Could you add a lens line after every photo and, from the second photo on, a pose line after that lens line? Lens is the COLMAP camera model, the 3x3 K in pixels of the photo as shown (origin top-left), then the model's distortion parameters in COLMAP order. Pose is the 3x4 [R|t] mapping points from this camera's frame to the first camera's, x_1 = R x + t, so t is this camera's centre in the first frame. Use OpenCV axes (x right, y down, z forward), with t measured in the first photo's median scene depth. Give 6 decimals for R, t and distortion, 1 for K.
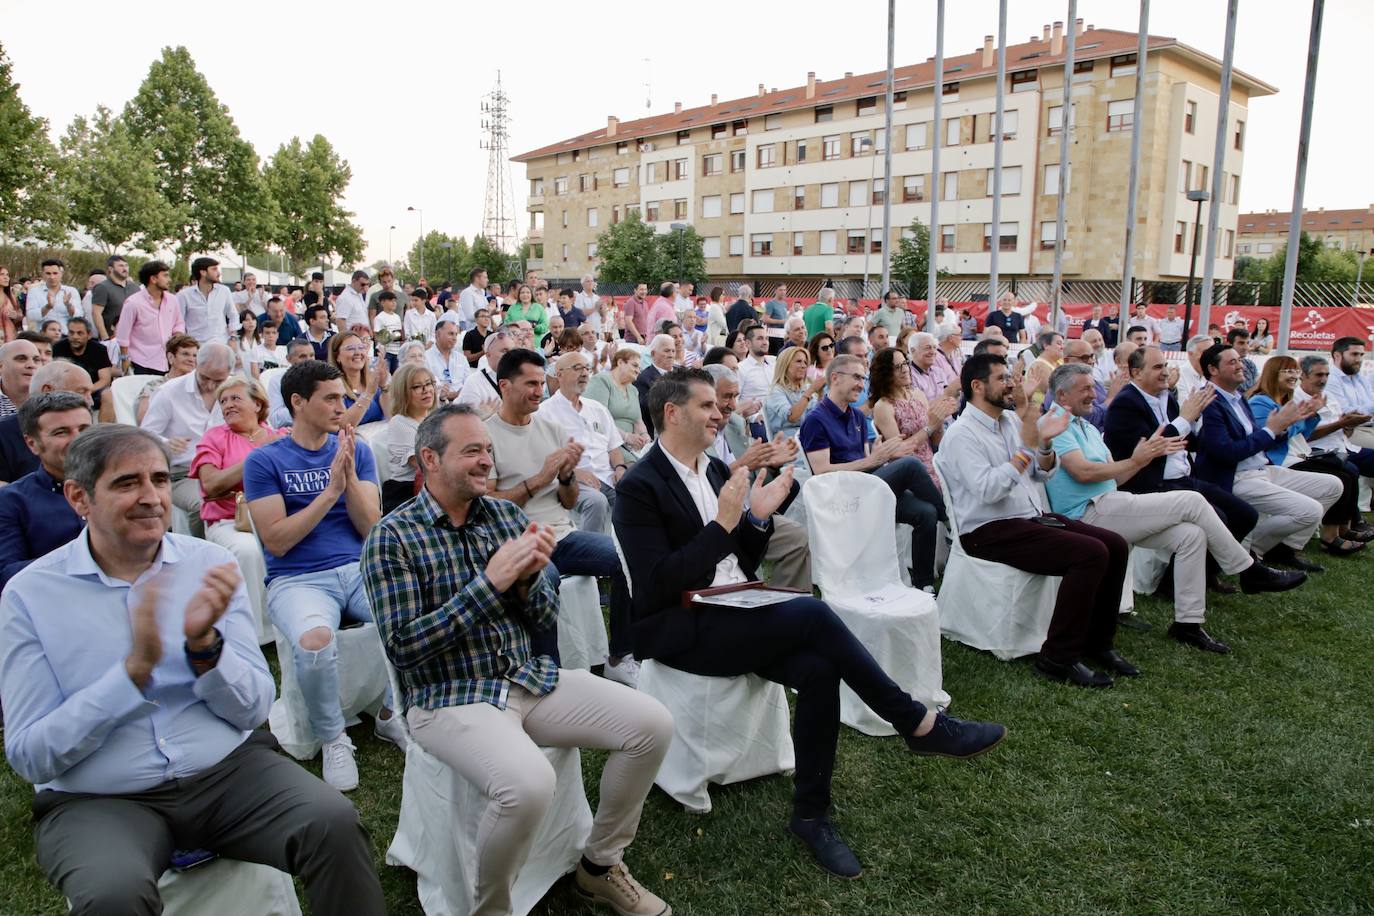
lens RADIAL K [[917.5, 0, 675.0], [0, 917.5, 442.5], [0, 0, 1]] dist [-0.061146, 0.030179]
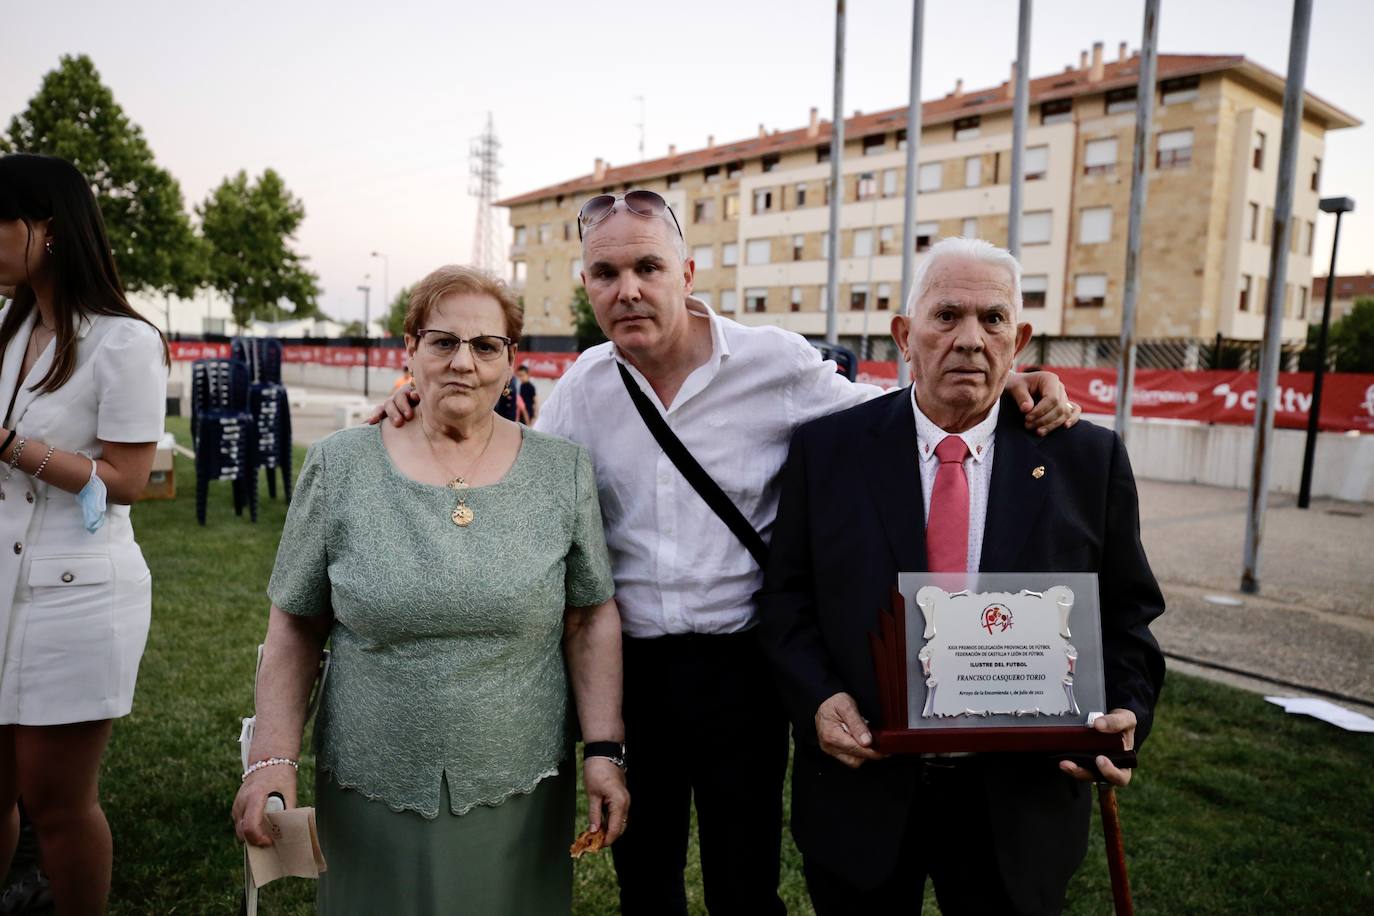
lens RADIAL K [[932.1, 0, 687.0], [0, 932.1, 458.0], [0, 0, 1]] dist [0.005590, 0.007088]
pose [[0.999827, 0.017893, -0.005173, 0.042616], [-0.018133, 0.998545, -0.050788, -0.018452], [0.004257, 0.050873, 0.998696, 0.119679]]
